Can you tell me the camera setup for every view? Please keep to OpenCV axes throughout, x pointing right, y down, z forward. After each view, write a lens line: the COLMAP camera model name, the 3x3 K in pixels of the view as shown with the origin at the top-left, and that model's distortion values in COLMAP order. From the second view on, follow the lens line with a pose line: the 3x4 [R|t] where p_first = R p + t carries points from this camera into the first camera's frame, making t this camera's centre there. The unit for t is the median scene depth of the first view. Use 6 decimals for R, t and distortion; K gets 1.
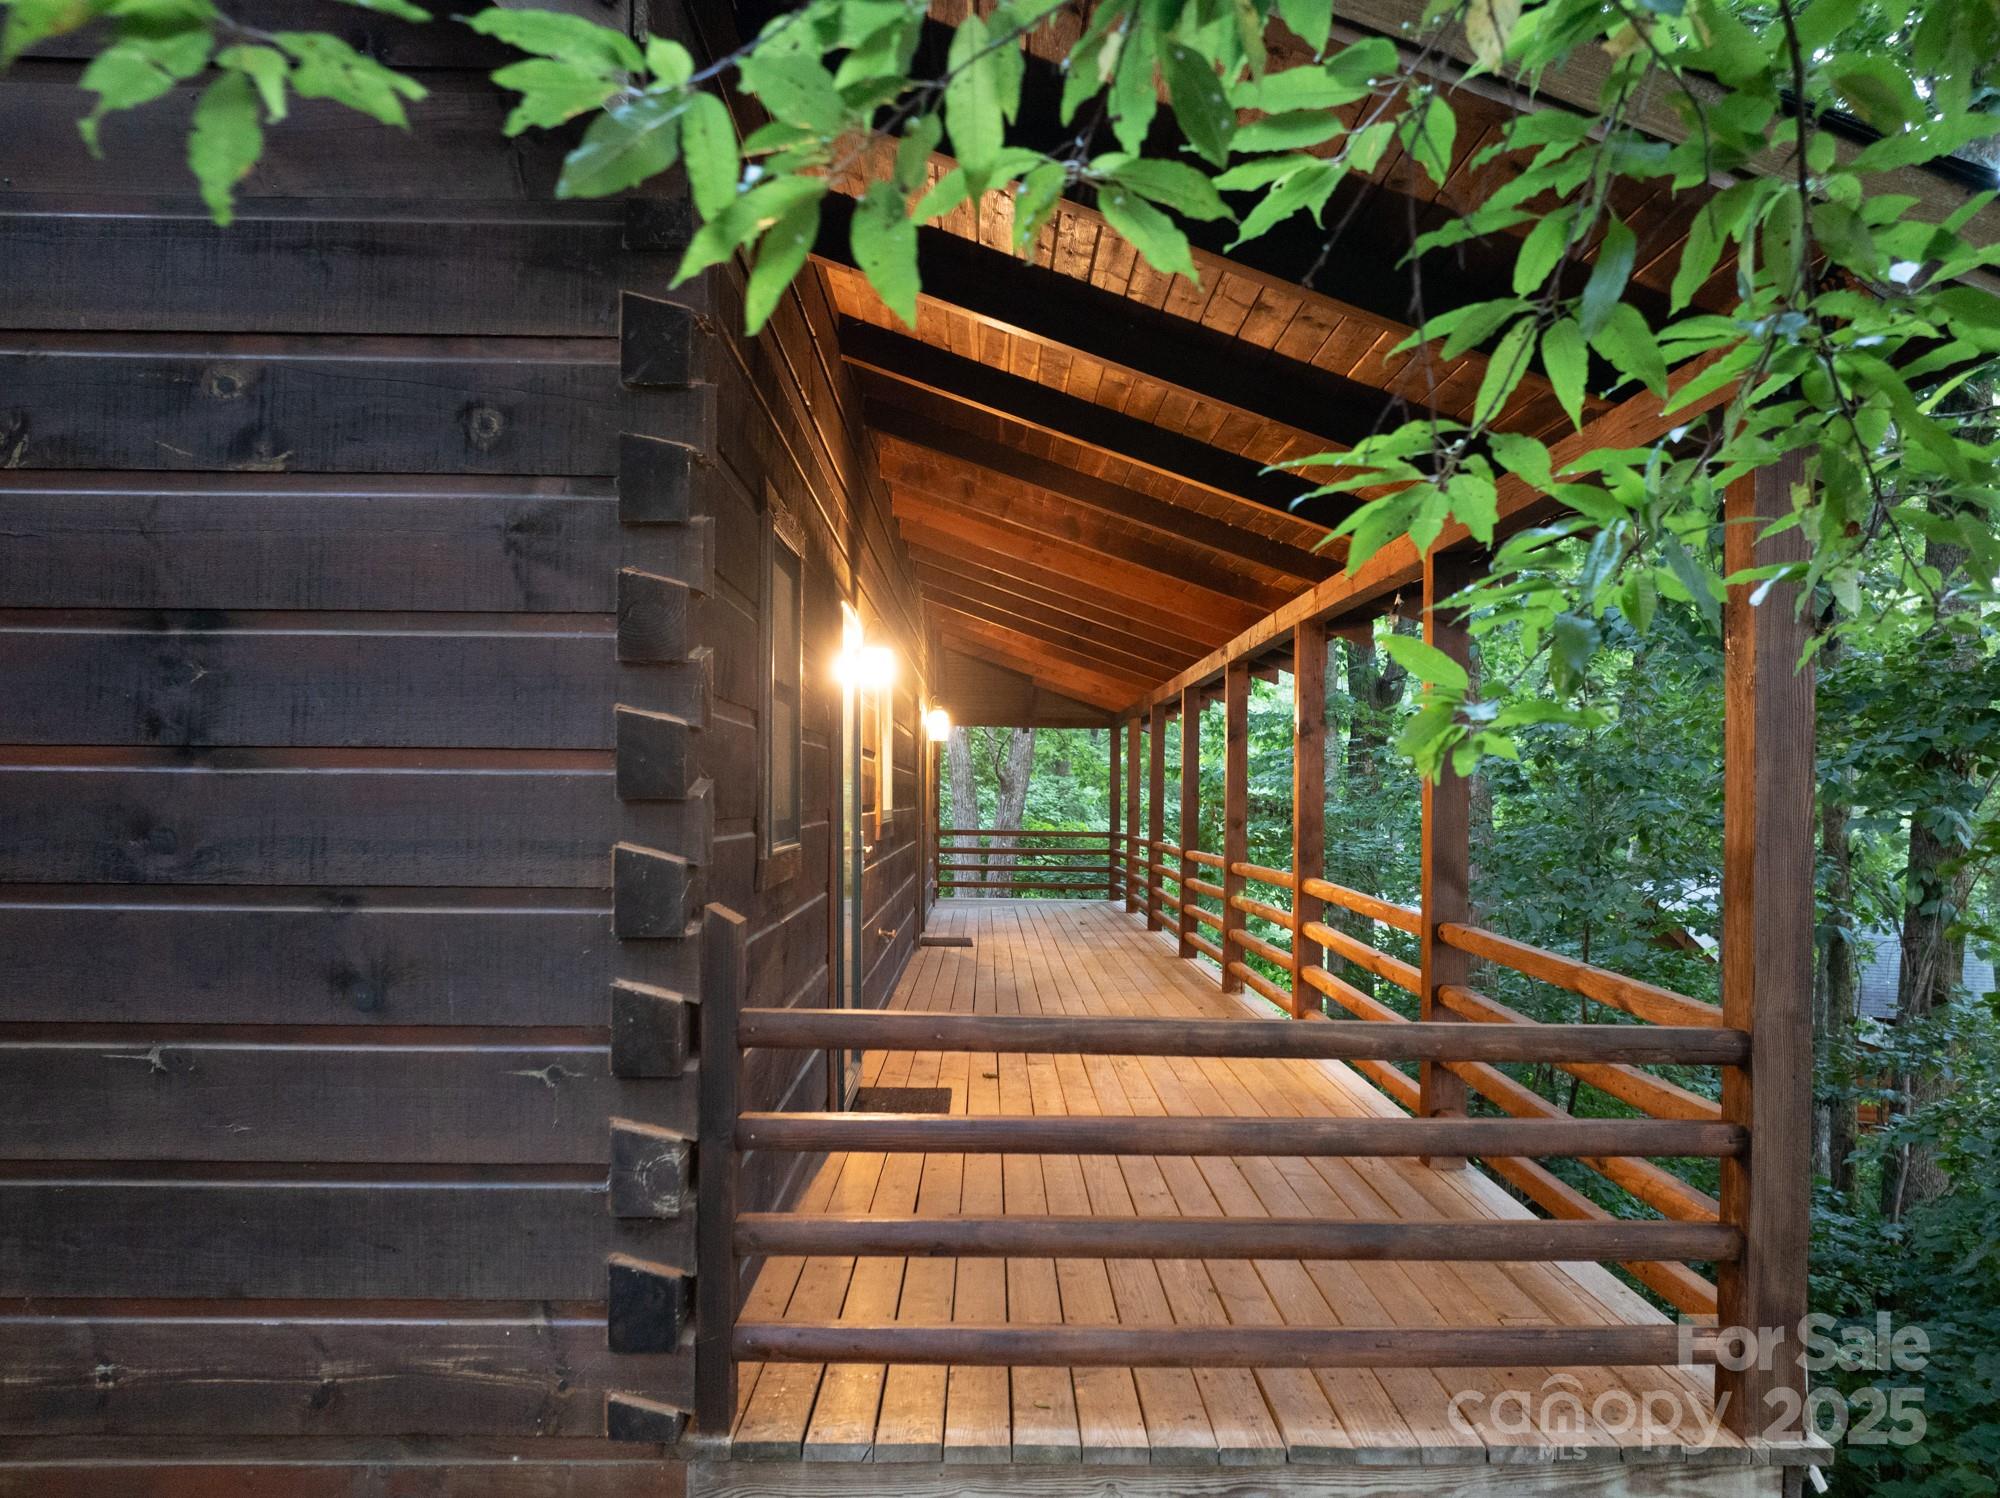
lens RADIAL K [[1716.8, 0, 1006.3], [0, 1716.8, 759.1], [0, 0, 1]] dist [-0.050988, -0.005392]
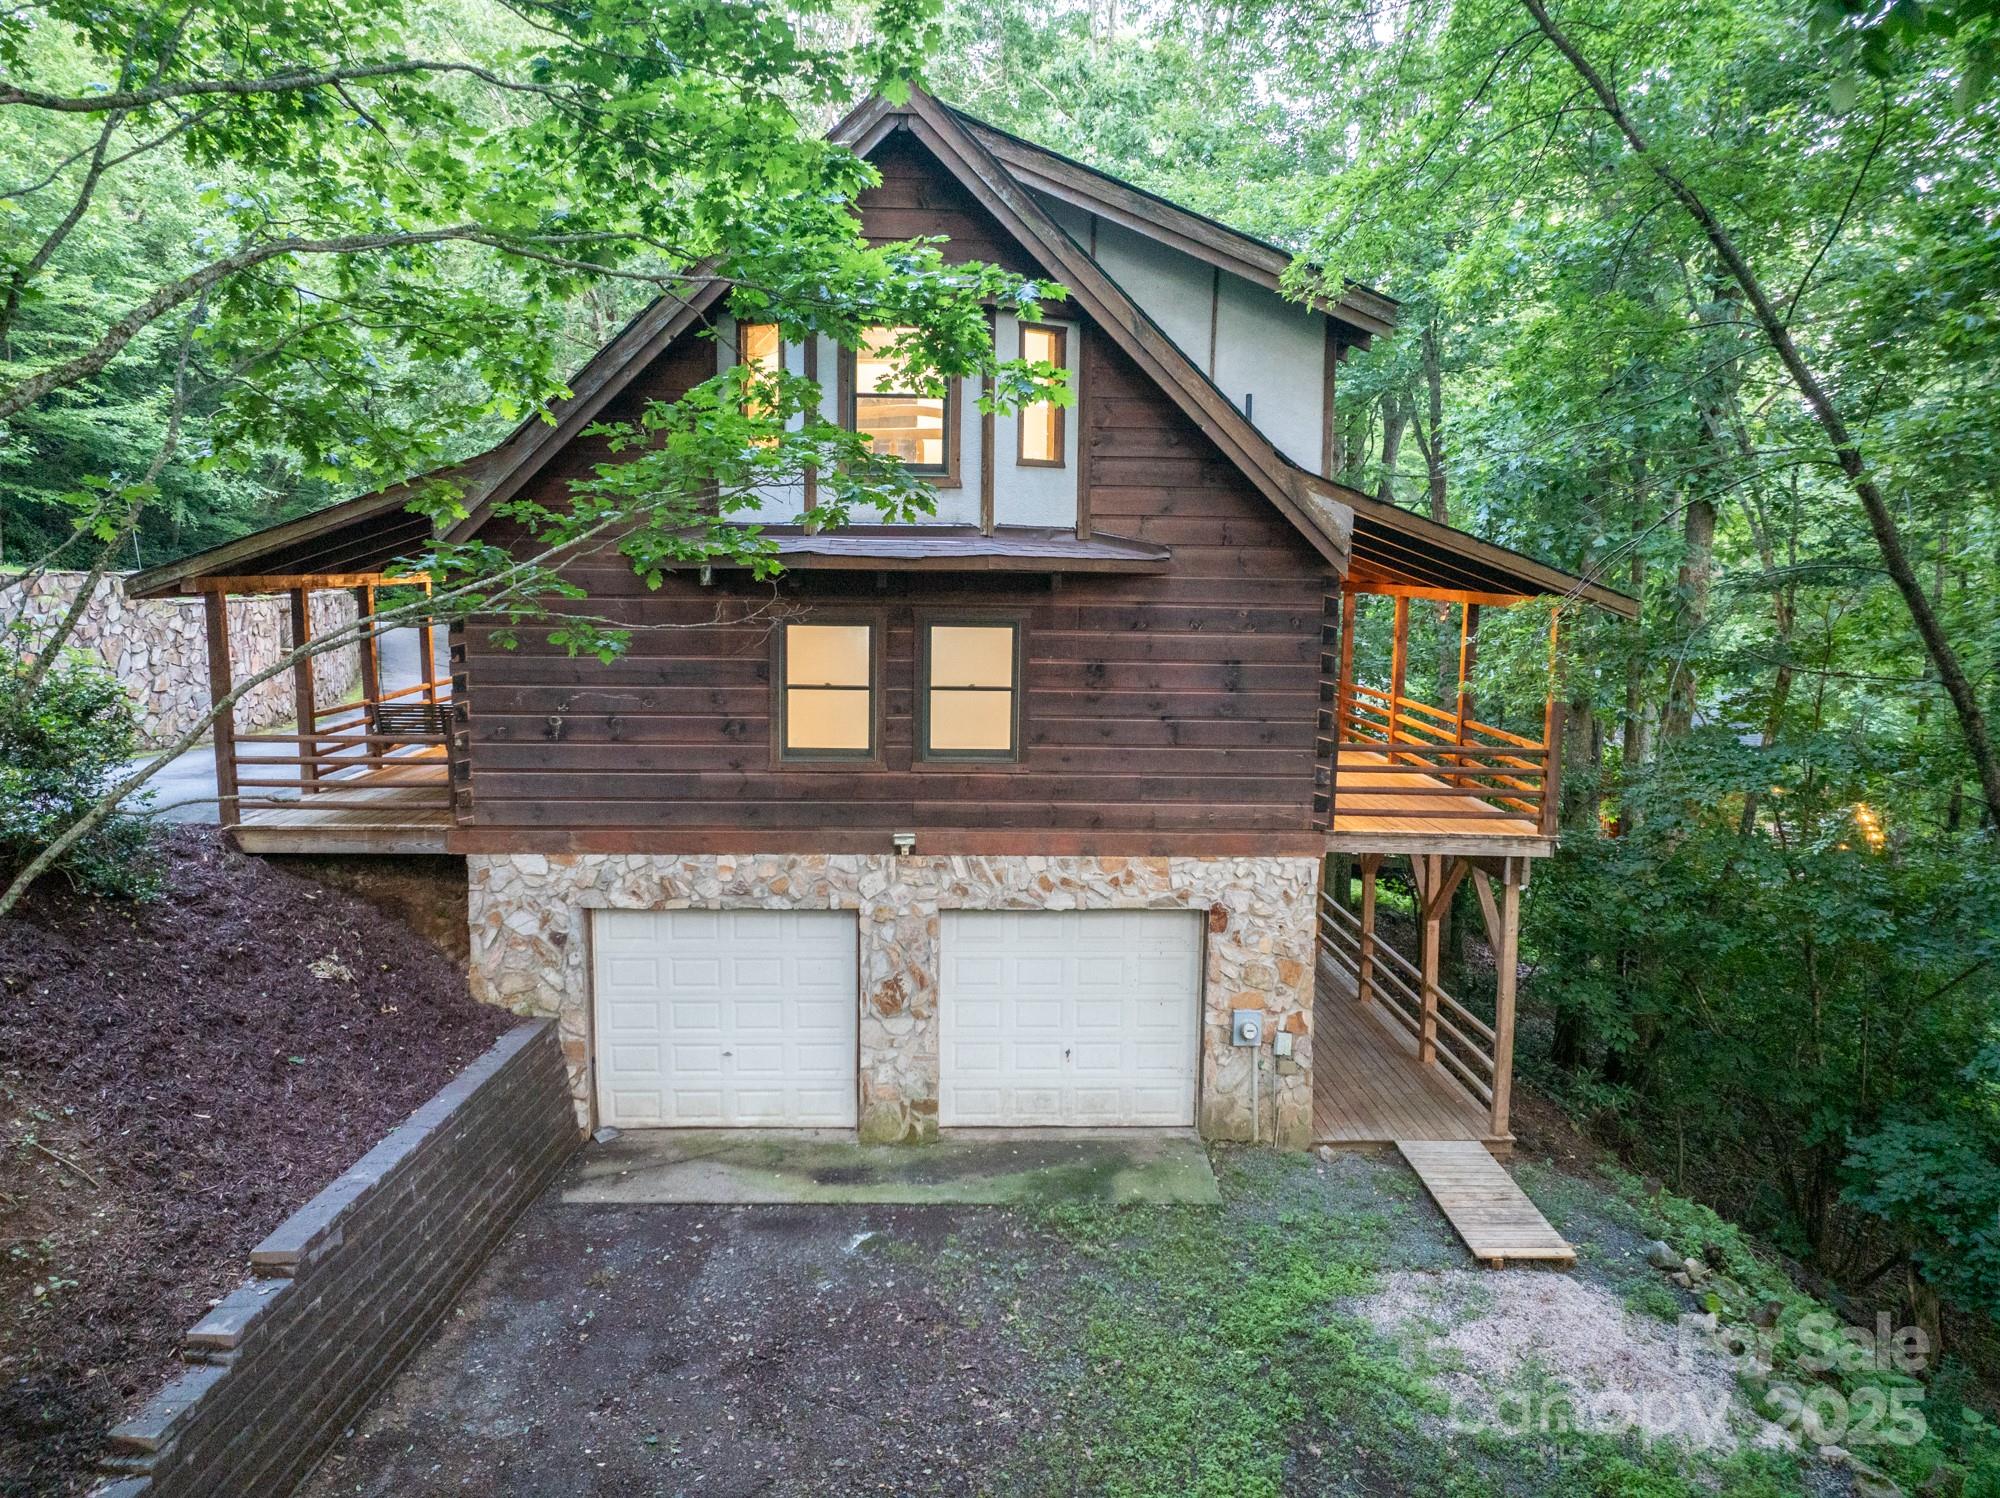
lens RADIAL K [[1397.2, 0, 1006.7], [0, 1397.2, 739.4], [0, 0, 1]] dist [-0.036230, -0.000591]
pose [[0.999950, 0.008984, -0.004306, -1.107266], [-0.008281, 0.989818, 0.142098, -0.425177], [0.005539, -0.142055, 0.989843, -2.976550]]
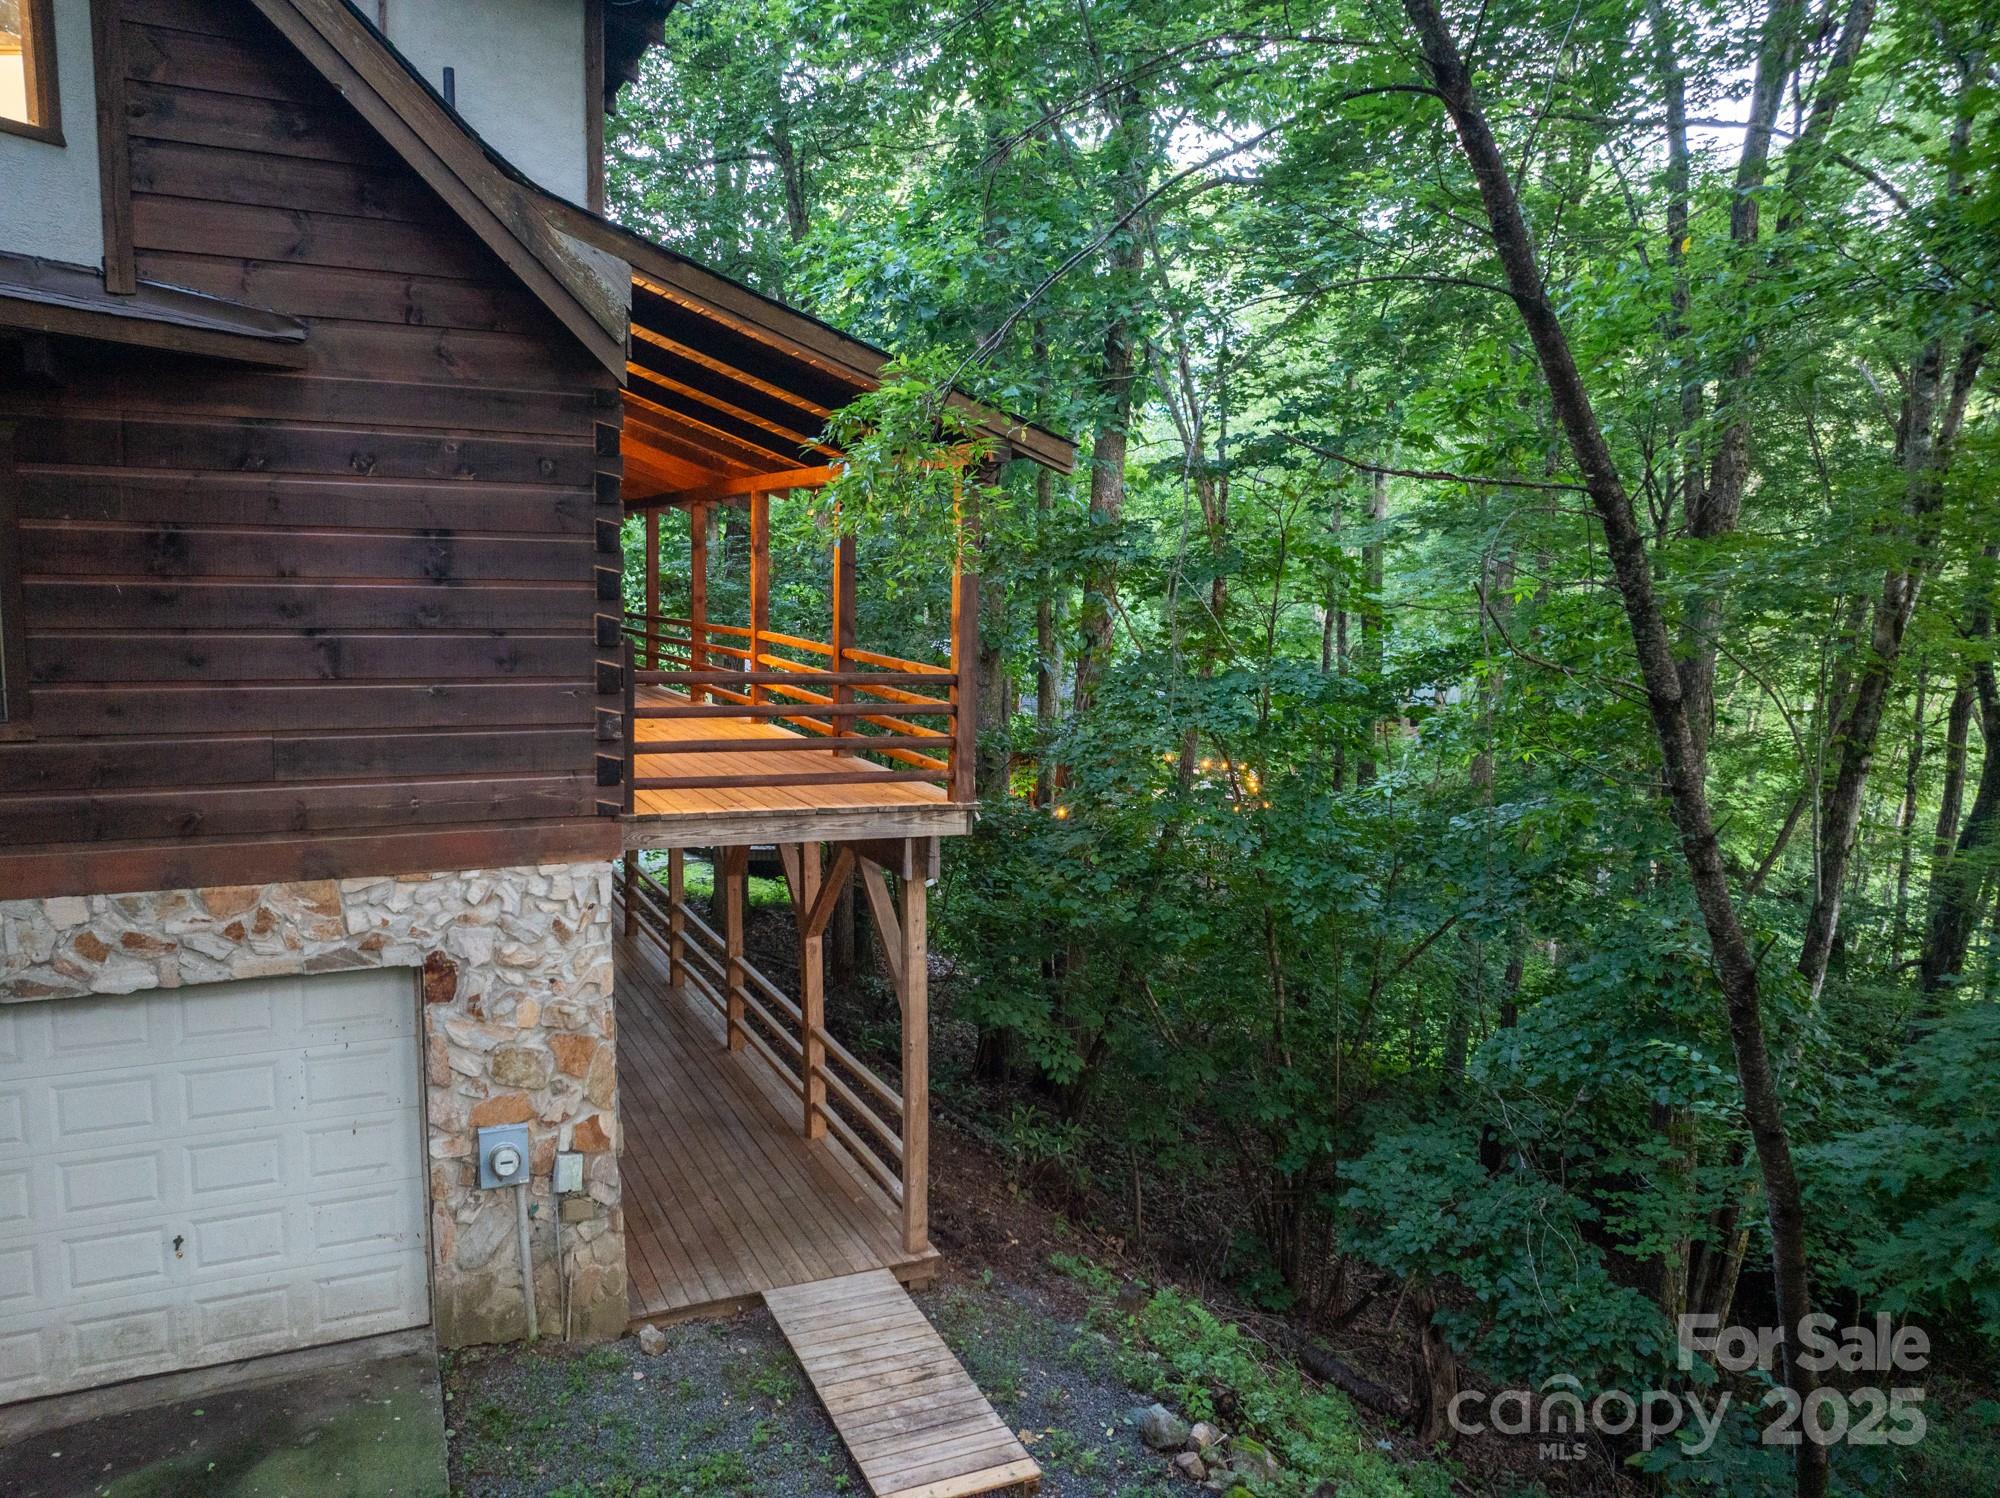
lens RADIAL K [[1397.2, 0, 1007.0], [0, 1397.2, 748.5], [0, 0, 1]] dist [-0.036230, -0.000591]
pose [[0.918024, -0.035347, 0.394947, -0.534617], [-0.023218, 0.989518, 0.142529, -0.078206], [-0.395845, -0.140015, 0.907581, -1.482132]]
